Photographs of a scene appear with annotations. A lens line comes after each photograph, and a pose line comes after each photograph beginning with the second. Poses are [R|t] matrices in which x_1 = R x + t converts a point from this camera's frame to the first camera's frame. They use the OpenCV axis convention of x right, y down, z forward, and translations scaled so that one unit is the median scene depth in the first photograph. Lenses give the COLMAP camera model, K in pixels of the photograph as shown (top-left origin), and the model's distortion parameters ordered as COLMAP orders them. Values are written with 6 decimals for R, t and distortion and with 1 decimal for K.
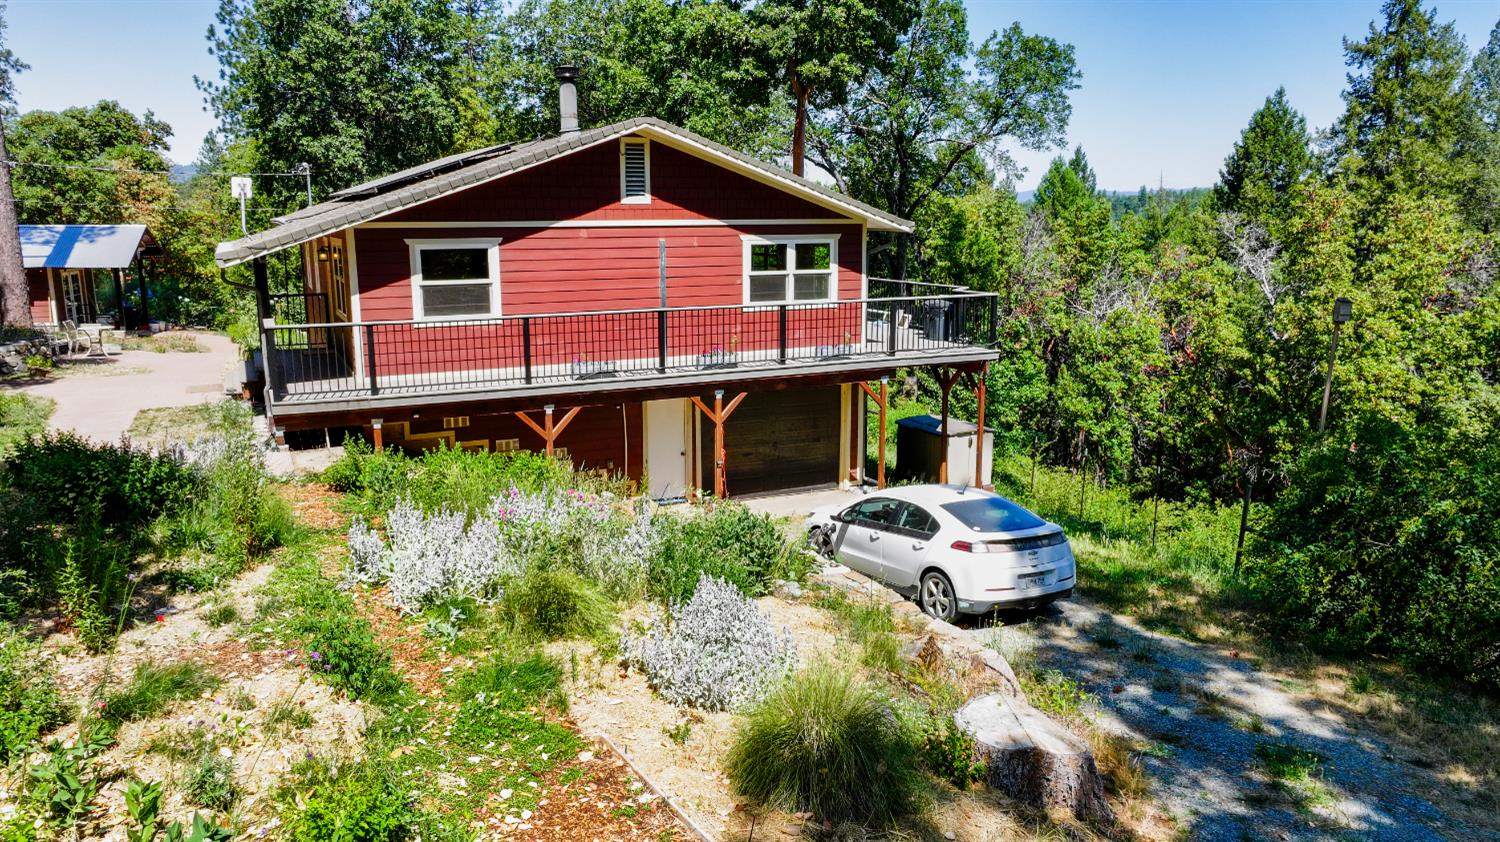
lens RADIAL K [[1019.1, 0, 745.3], [0, 1019.1, 425.0], [0, 0, 1]] dist [-0.003302, 0.002559]
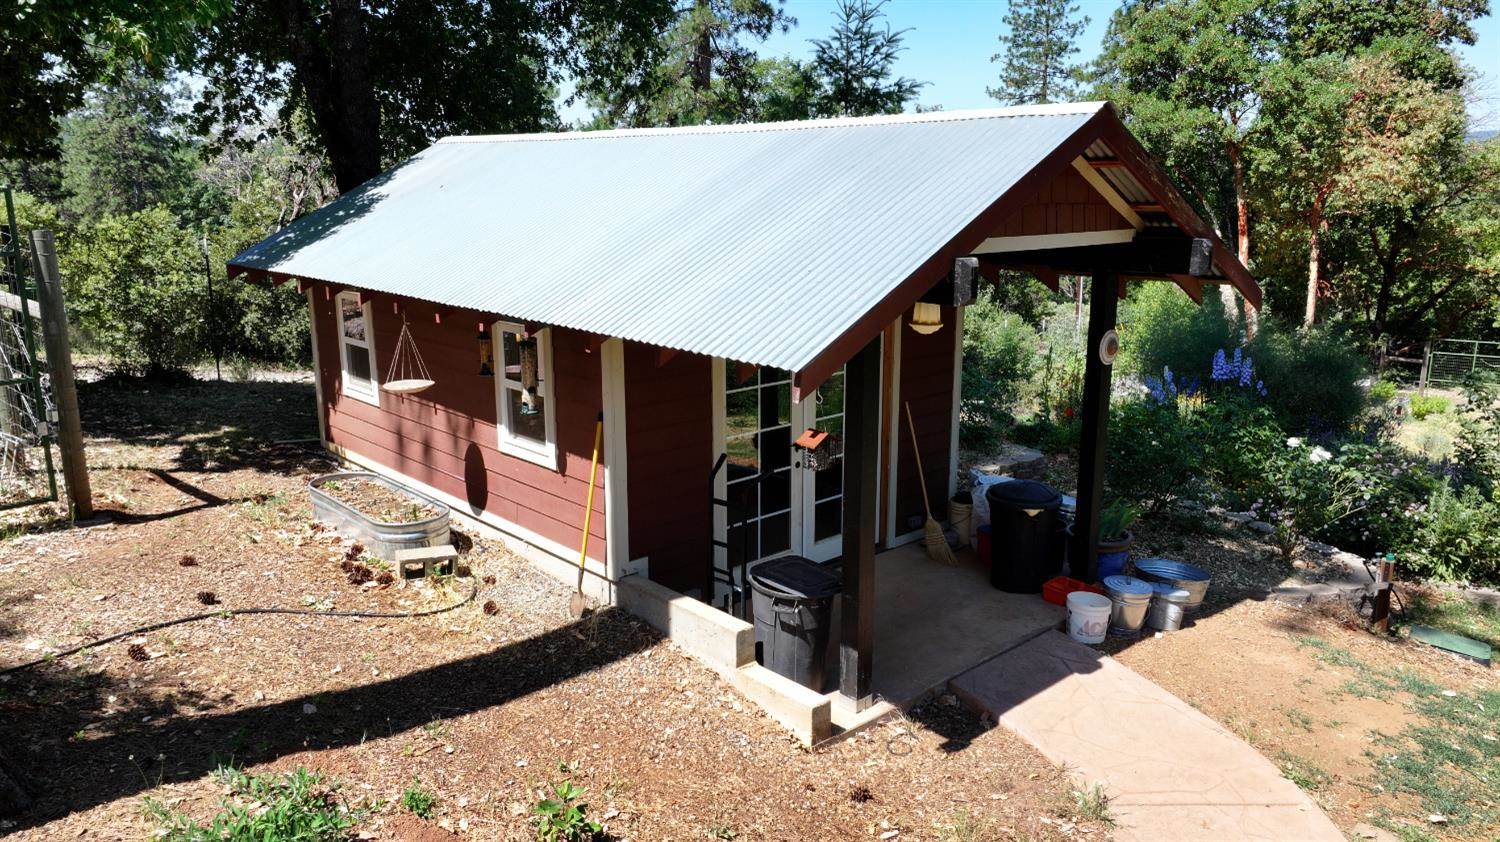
lens RADIAL K [[1019.1, 0, 746.0], [0, 1019.1, 418.3], [0, 0, 1]] dist [-0.003302, 0.002559]
pose [[0.440469, 0.200783, -0.875028, -0.246075], [-0.180889, 0.974529, 0.132559, -0.085243], [0.879356, 0.099895, 0.465569, 0.473857]]
